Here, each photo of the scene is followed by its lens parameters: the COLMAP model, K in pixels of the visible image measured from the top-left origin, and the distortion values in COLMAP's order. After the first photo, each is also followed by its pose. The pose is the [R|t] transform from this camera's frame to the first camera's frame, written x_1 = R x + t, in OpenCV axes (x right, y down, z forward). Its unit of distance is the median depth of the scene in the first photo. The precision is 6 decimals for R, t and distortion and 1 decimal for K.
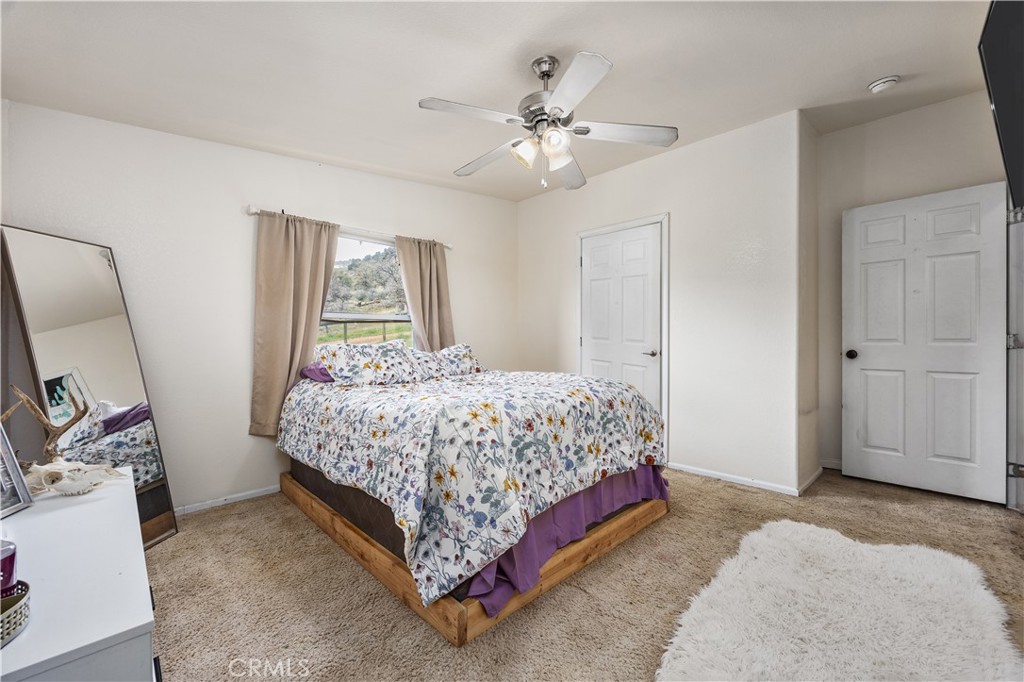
lens RADIAL K [[413.9, 0, 512.6], [0, 413.9, 340.9], [0, 0, 1]] dist [-0.002049, -0.000164]
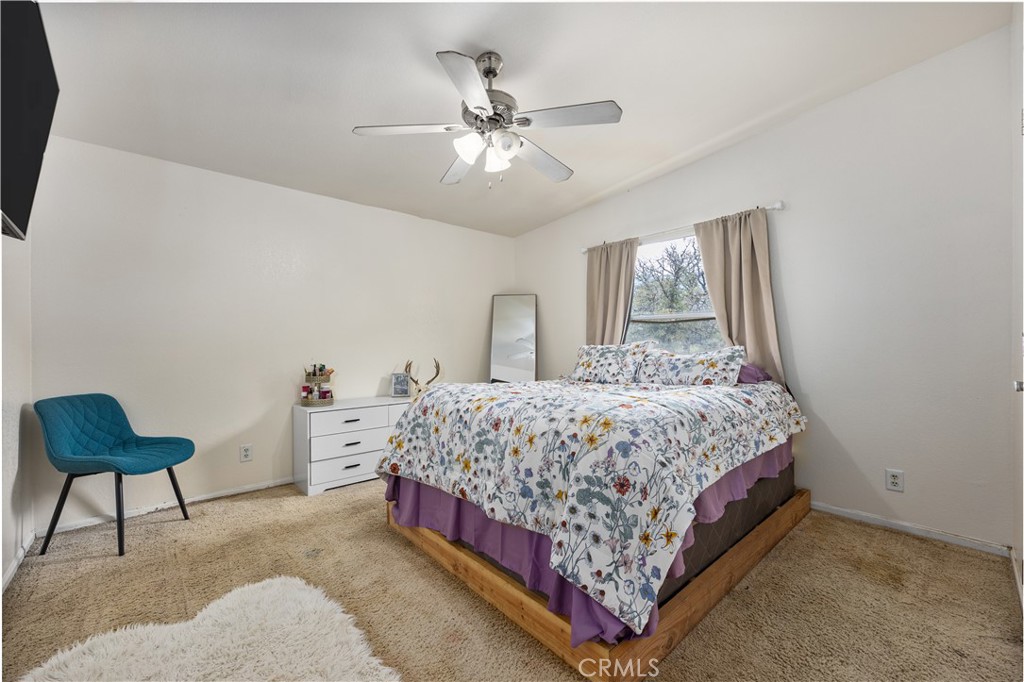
lens RADIAL K [[413.9, 0, 512.7], [0, 413.9, 338.5], [0, 0, 1]] dist [-0.002049, -0.000164]
pose [[-0.056375, -0.003714, -0.998403, 0.992989], [0.001508, 0.999992, -0.003805, -0.009011], [0.998409, -0.001720, -0.056369, 1.036825]]
